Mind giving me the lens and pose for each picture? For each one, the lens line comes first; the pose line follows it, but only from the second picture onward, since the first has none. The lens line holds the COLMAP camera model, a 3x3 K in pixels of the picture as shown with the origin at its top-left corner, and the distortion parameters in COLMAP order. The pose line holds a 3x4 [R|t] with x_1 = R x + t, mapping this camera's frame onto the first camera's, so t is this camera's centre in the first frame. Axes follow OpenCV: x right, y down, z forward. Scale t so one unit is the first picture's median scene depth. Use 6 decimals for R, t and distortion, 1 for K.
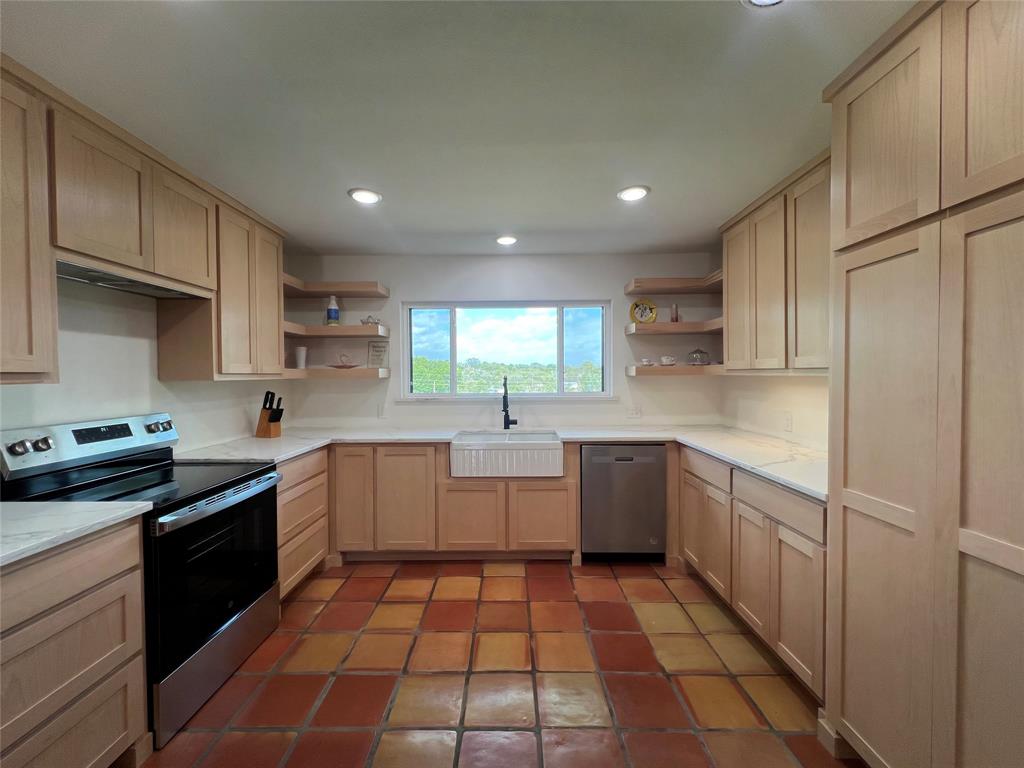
lens RADIAL K [[410.8, 0, 508.6], [0, 410.8, 382.3], [0, 0, 1]] dist [-0.000879, -0.000092]
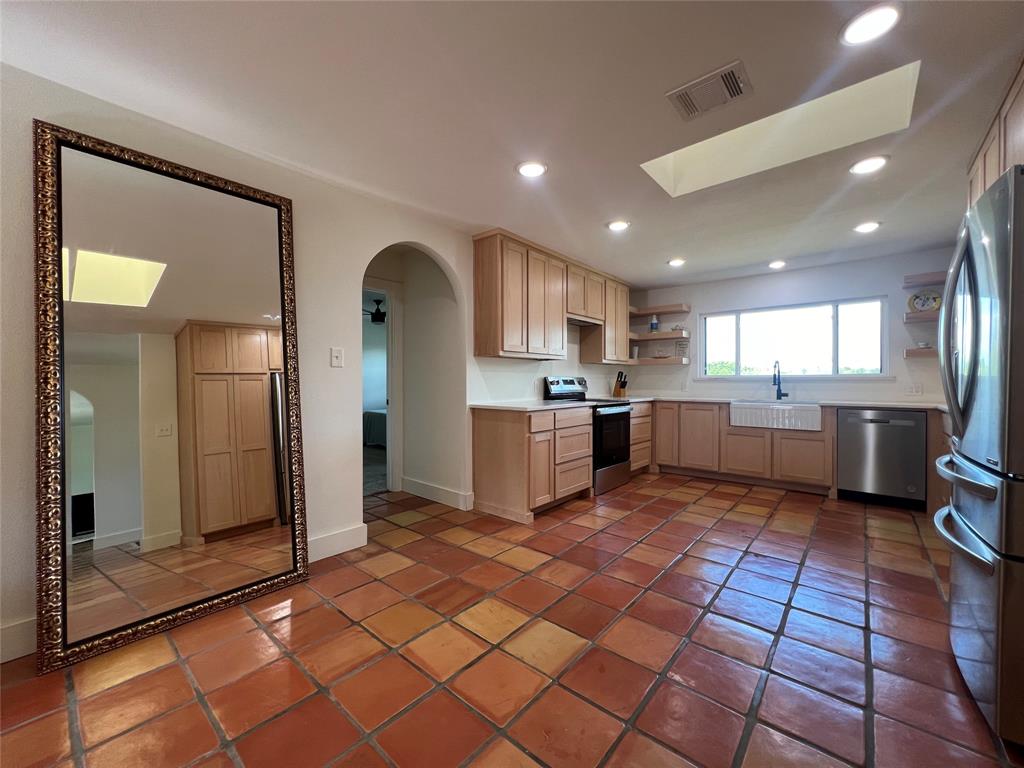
lens RADIAL K [[410.8, 0, 508.6], [0, 410.8, 382.3], [0, 0, 1]] dist [-0.000879, -0.000092]
pose [[0.760684, 0.008660, -0.649064, 0.234359], [-0.017100, 0.999831, -0.006700, 0.095759], [0.648897, 0.016196, 0.760704, -0.741258]]
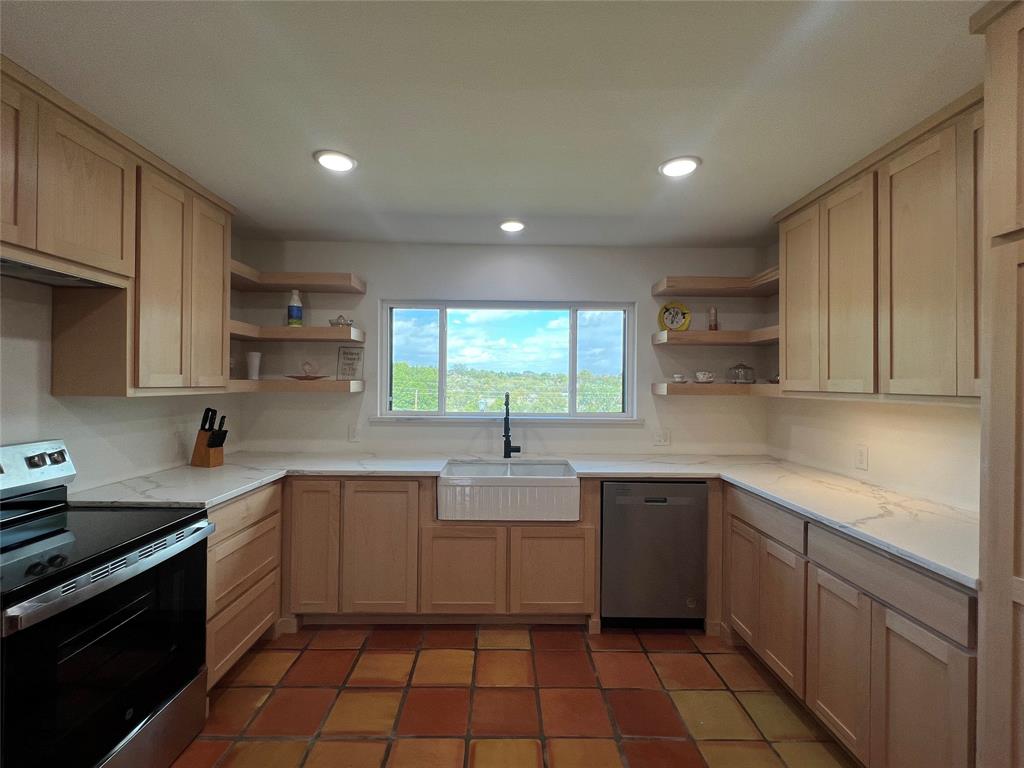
lens RADIAL K [[451.6, 0, 508.0], [0, 451.6, 383.4], [0, 0, 1]] dist [-0.000432, 0.000054]
pose [[0.999639, 0.016614, 0.021101, -0.029245], [-0.016219, 0.999693, -0.018755, -0.019597], [-0.021406, 0.018406, 0.999601, 0.124147]]
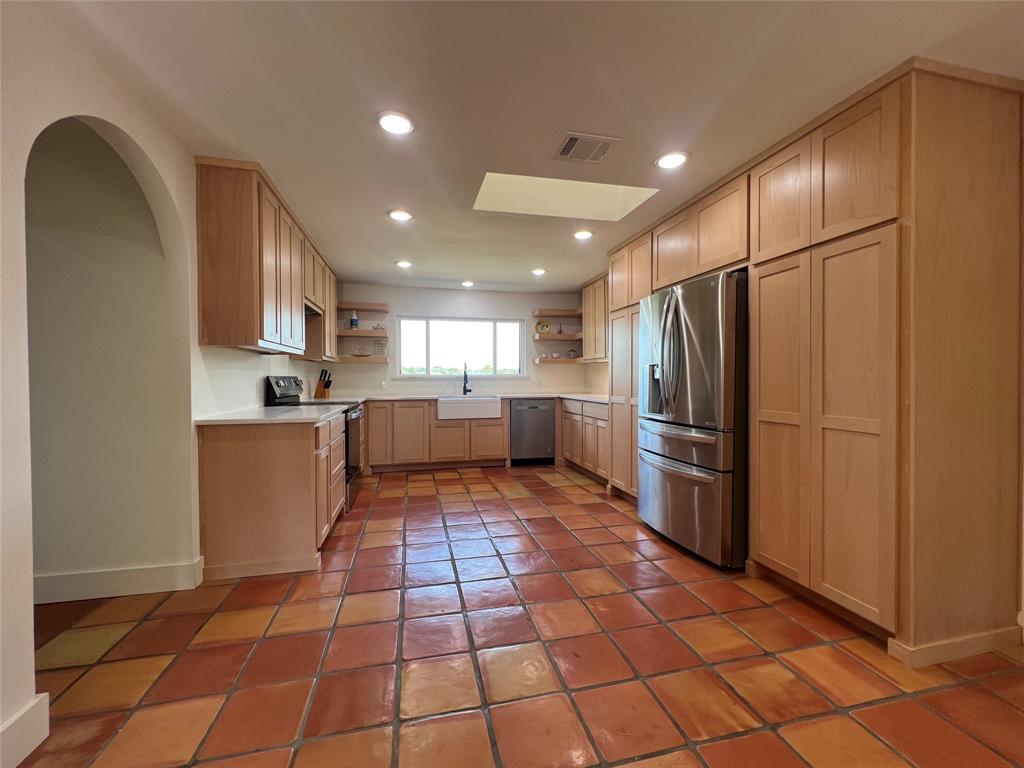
lens RADIAL K [[410.8, 0, 508.6], [0, 410.8, 382.3], [0, 0, 1]] dist [-0.000879, -0.000092]
pose [[0.971173, 0.001226, 0.238374, -0.272645], [0.000588, 0.999971, -0.007536, 0.089843], [-0.238376, 0.007459, 0.971144, -0.783272]]
